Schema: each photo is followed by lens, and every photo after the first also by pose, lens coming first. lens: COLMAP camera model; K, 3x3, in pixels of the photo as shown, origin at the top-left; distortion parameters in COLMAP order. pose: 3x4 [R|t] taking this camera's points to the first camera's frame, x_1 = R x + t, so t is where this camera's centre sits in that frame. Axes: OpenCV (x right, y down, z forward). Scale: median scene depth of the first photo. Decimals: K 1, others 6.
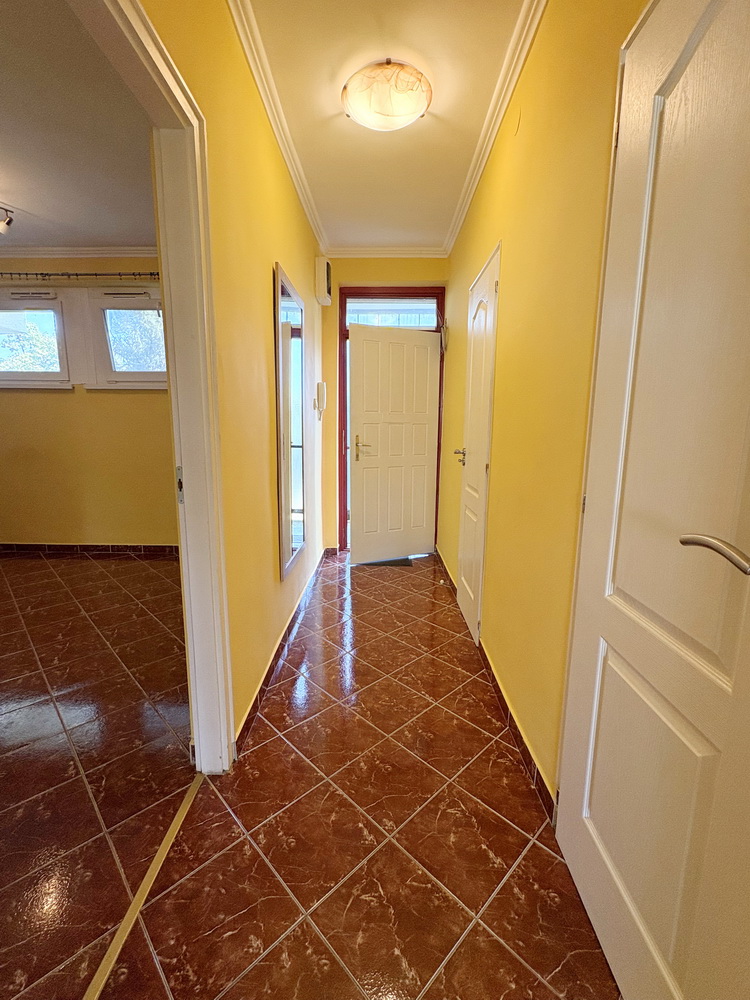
lens RADIAL K [[443.0, 0, 377.5], [0, 443.0, 504.0], [0, 0, 1]] dist [0.000649, -0.000060]
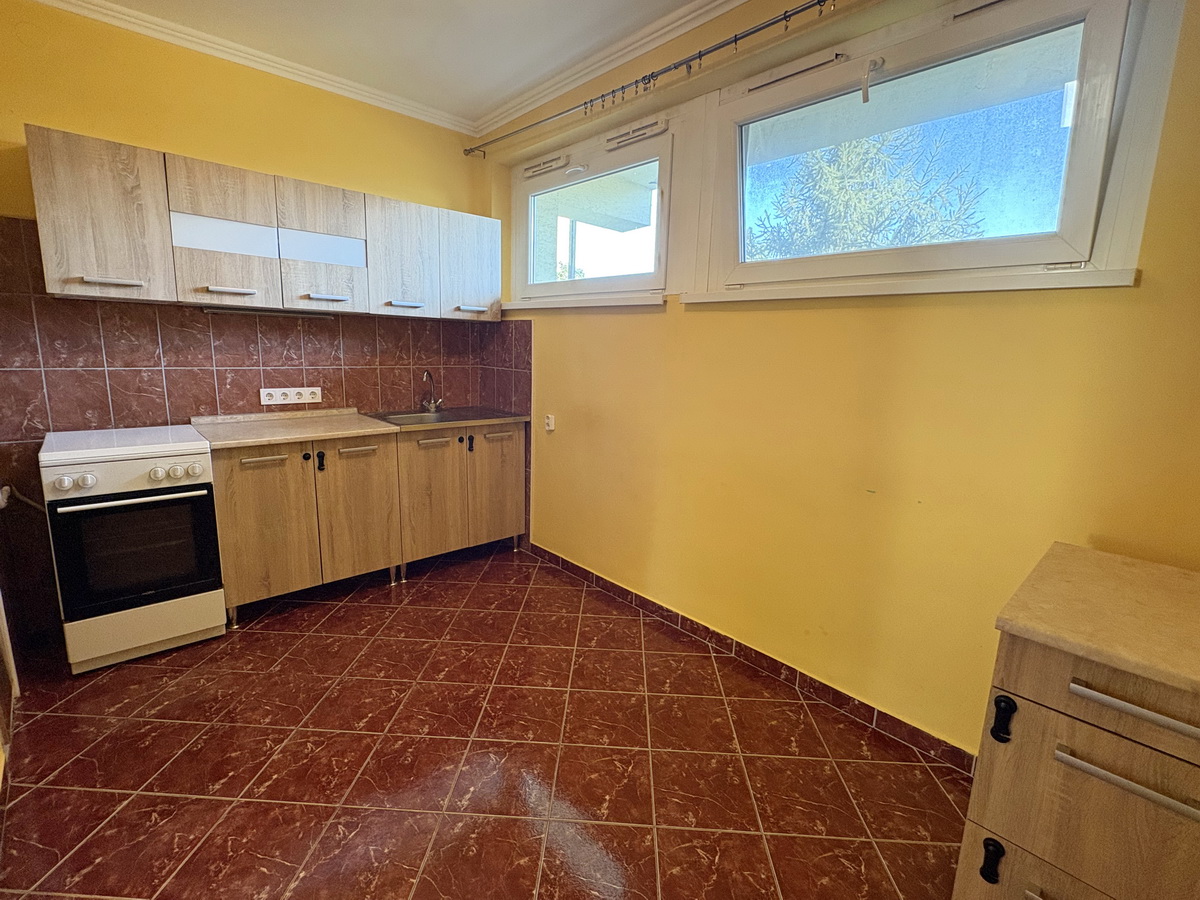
lens RADIAL K [[555.0, 0, 601.6], [0, 555.0, 450.9], [0, 0, 1]] dist [0.001946, 0.000121]
pose [[0.689047, 0.148767, -0.709283, -0.252040], [-0.144724, 0.987237, 0.066472, -0.121689], [0.710119, 0.056848, 0.701783, 0.495815]]
